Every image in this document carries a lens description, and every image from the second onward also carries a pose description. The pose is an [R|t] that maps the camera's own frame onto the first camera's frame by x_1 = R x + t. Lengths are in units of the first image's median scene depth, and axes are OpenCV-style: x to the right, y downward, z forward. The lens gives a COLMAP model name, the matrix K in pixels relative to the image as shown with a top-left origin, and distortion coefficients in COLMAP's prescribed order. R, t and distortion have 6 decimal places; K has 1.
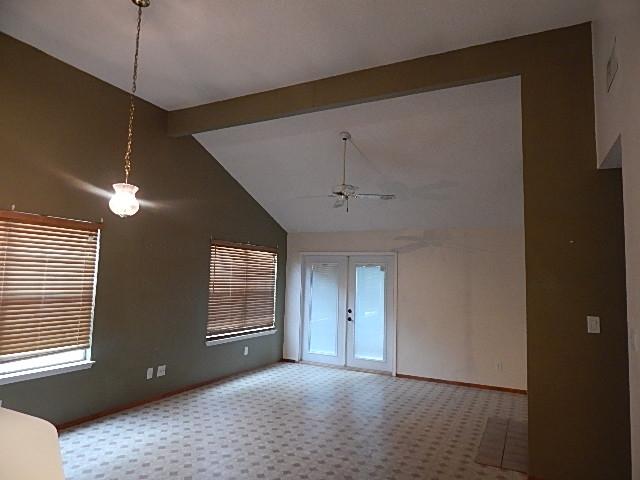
lens RADIAL K [[427.8, 0, 320.0], [0, 427.8, 240.0], [0, 0, 1]] dist [0.041855, -0.047084]
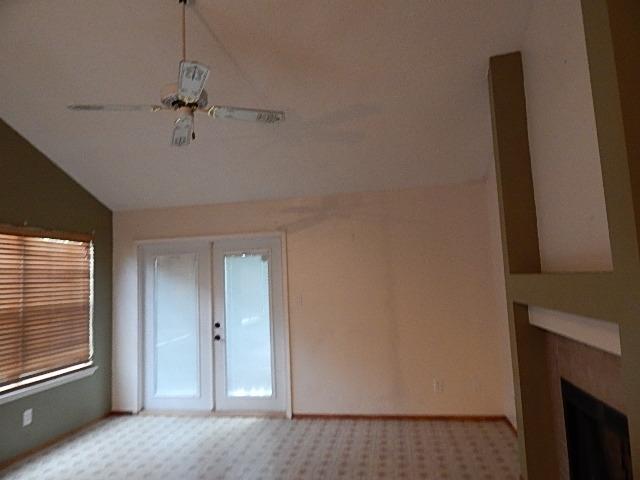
lens RADIAL K [[427.8, 0, 320.0], [0, 427.8, 240.0], [0, 0, 1]] dist [0.041855, -0.047084]
pose [[0.957377, -0.044910, 0.285328, 0.038505], [0.044745, 0.998973, 0.007103, 0.038843], [-0.285354, 0.005966, 0.958404, 0.329646]]
